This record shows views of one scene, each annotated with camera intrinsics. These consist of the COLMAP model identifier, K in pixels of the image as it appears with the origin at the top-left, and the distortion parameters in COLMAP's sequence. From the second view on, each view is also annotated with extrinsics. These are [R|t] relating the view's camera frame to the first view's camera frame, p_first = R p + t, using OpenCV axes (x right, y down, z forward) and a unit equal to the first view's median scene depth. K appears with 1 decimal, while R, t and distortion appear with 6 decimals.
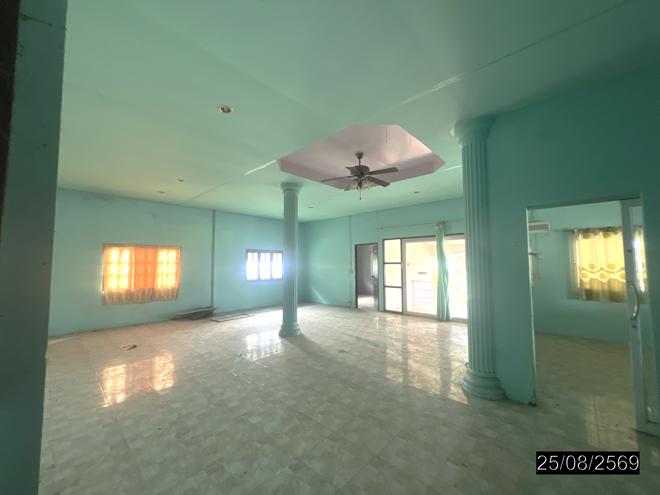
lens RADIAL K [[263.6, 0, 327.3], [0, 263.6, 245.3], [0, 0, 1]] dist [0.001997, 0.000201]
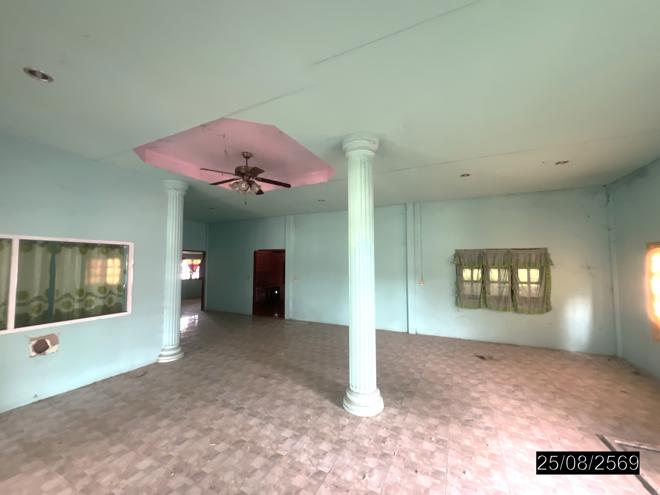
lens RADIAL K [[263.6, 0, 329.7], [0, 263.6, 248.9], [0, 0, 1]] dist [0.001997, 0.000201]
pose [[-0.956035, -0.012627, -0.292981, 0.201357], [0.022914, 0.992801, -0.117560, 0.159263], [0.292357, -0.119105, -0.948863, 3.401498]]
